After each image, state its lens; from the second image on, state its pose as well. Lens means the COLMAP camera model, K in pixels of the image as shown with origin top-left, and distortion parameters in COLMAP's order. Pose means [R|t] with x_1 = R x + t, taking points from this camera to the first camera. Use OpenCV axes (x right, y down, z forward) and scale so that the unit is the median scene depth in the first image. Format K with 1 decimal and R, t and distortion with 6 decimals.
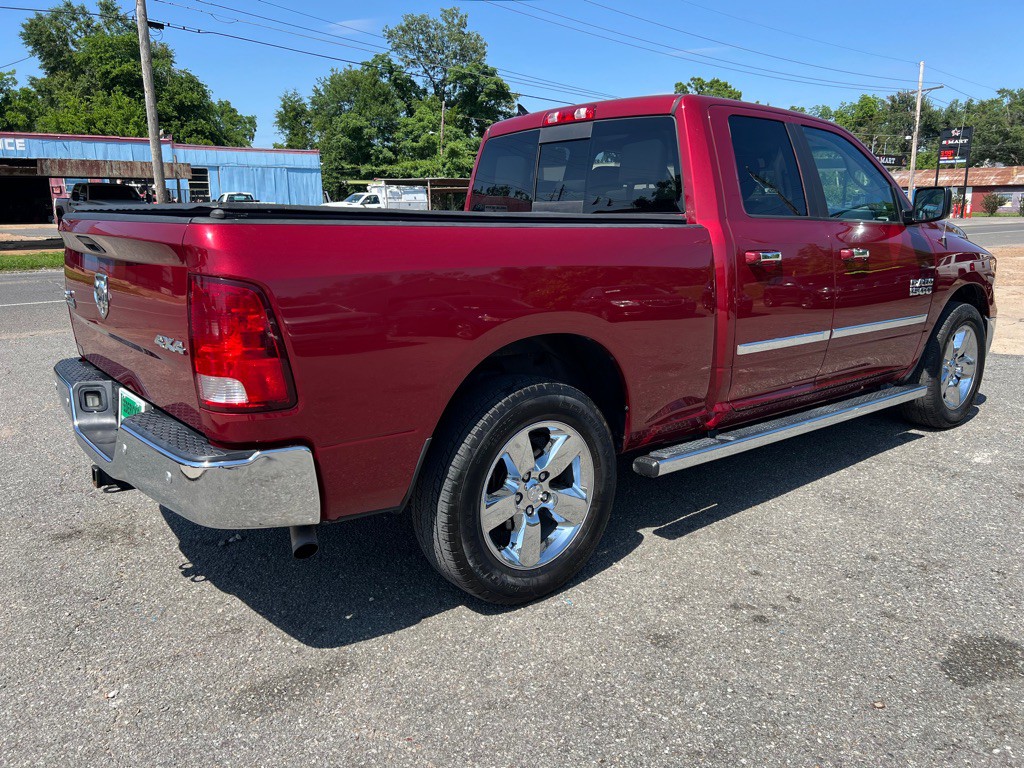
lens RADIAL K [[753.9, 0, 509.9], [0, 753.9, 377.7], [0, 0, 1]] dist [0.043159, -0.045131]
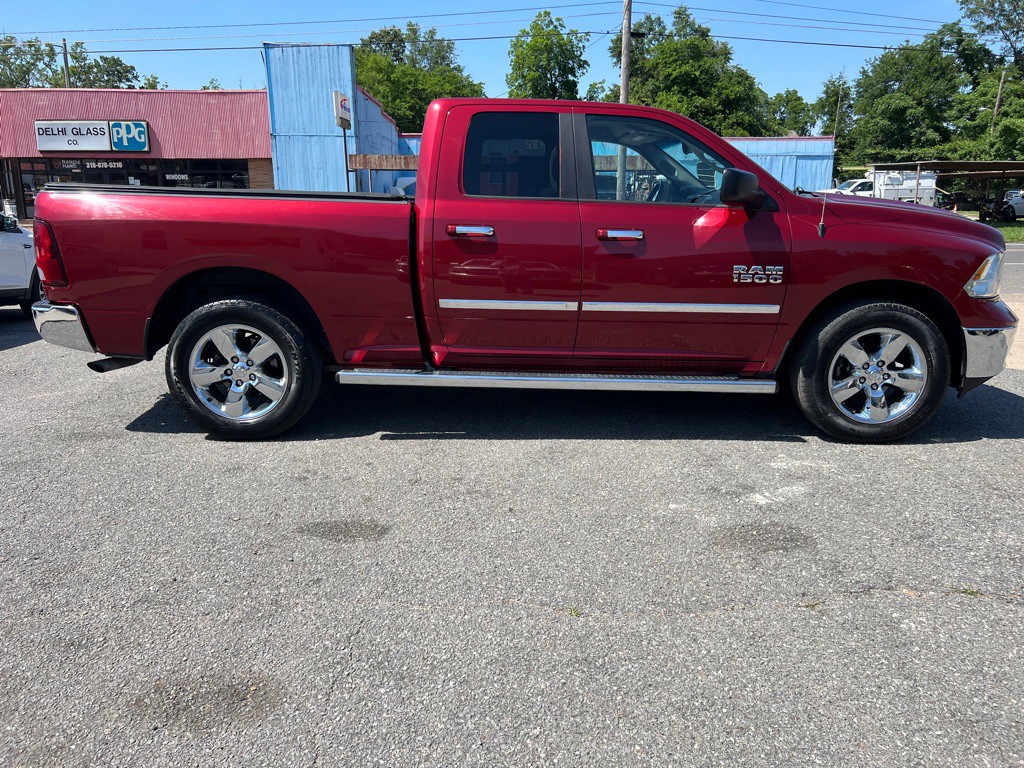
lens RADIAL K [[744.8, 0, 513.8], [0, 744.8, 374.1], [0, 0, 1]] dist [0.041971, -0.040504]
pose [[0.778232, 0.150249, -0.609737, 0.081081], [-0.142390, 0.987886, 0.061692, -0.000966], [0.611620, 0.038809, 0.790199, 0.007063]]
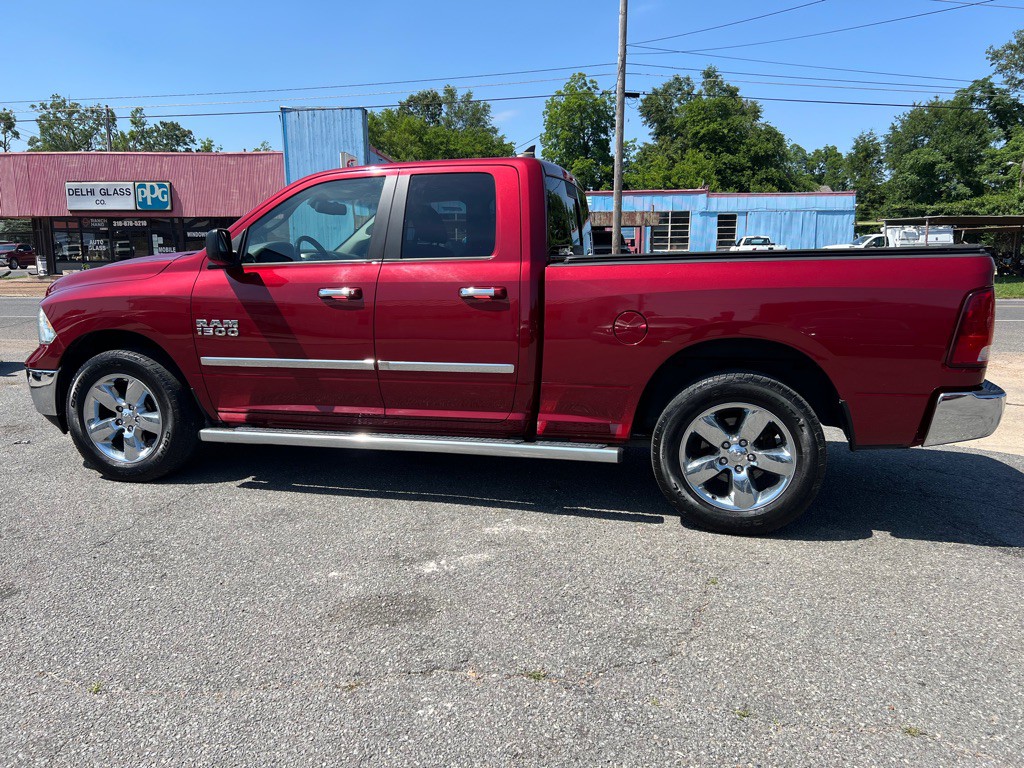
lens RADIAL K [[744.8, 0, 511.3], [0, 744.8, 379.7], [0, 0, 1]] dist [0.041971, -0.040504]
pose [[0.743152, 0.116695, -0.658868, 0.106578], [-0.149221, 0.988780, 0.006817, -0.006824], [0.652271, 0.093251, 0.752228, 0.030302]]
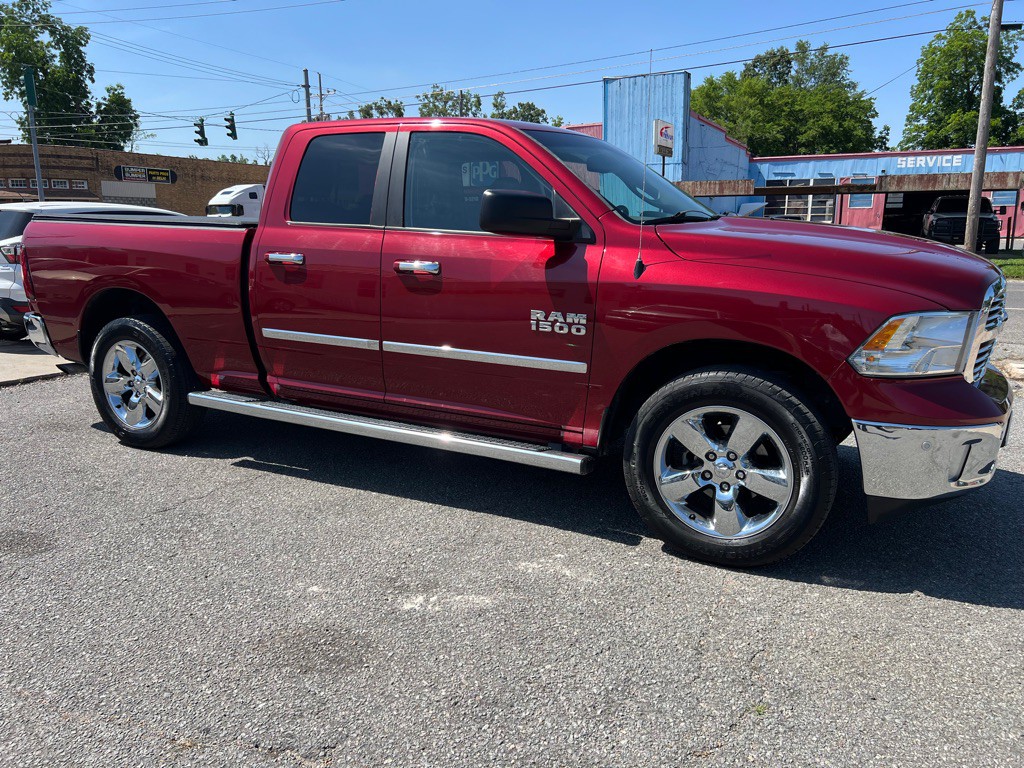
lens RADIAL K [[753.9, 0, 518.6], [0, 753.9, 377.9], [0, 0, 1]] dist [0.043159, -0.045131]
pose [[0.405160, 0.185672, -0.895193, 0.109217], [-0.200675, 0.973343, 0.111056, -0.012745], [0.891950, 0.134648, 0.431619, 0.058976]]
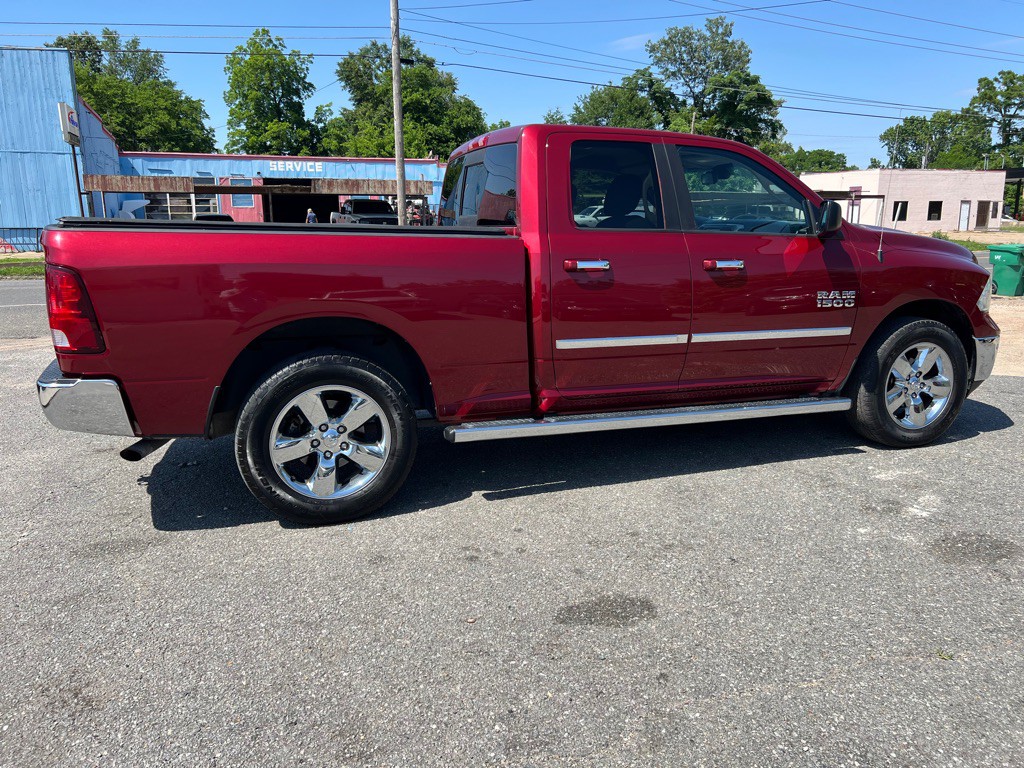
lens RADIAL K [[753.9, 0, 515.9], [0, 753.9, 367.8], [0, 0, 1]] dist [0.043159, -0.045131]
pose [[0.945520, 0.062051, -0.319596, 0.042465], [-0.070574, 0.997392, -0.015142, 0.001467], [0.317823, 0.036872, 0.947433, -0.007581]]
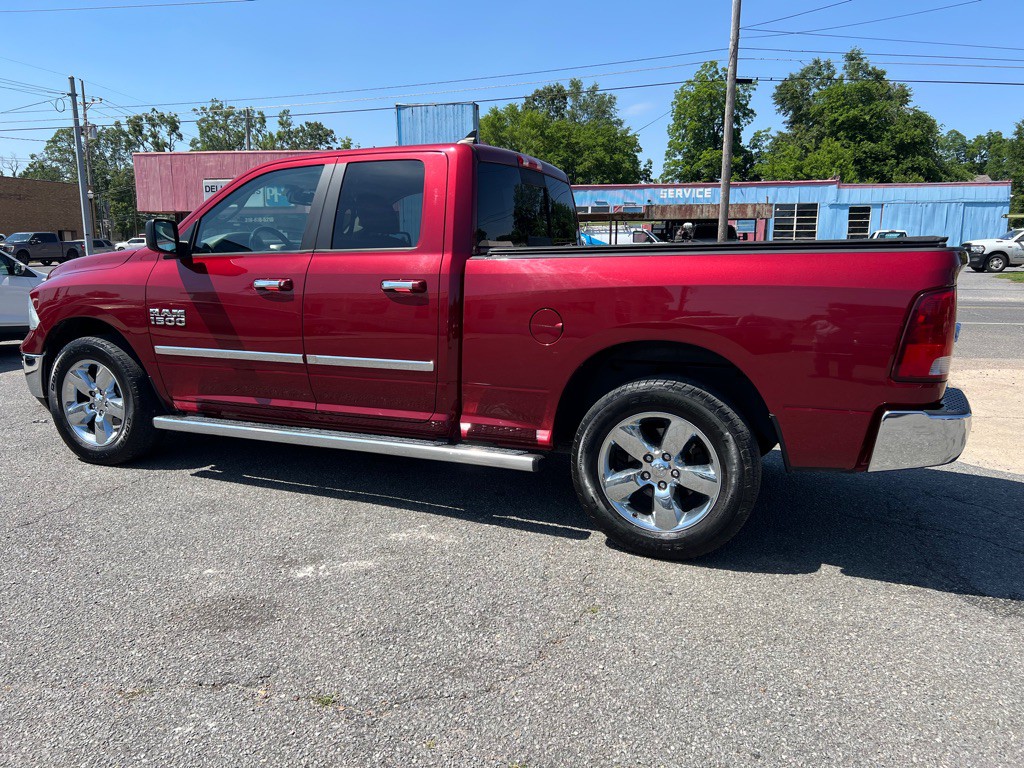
lens RADIAL K [[744.8, 0, 511.7], [0, 744.8, 382.2], [0, 0, 1]] dist [0.041971, -0.040504]
pose [[0.624898, 0.146887, -0.766764, 0.117384], [-0.177822, 0.983105, 0.043409, -0.010708], [0.760186, 0.109222, 0.640460, 0.048567]]
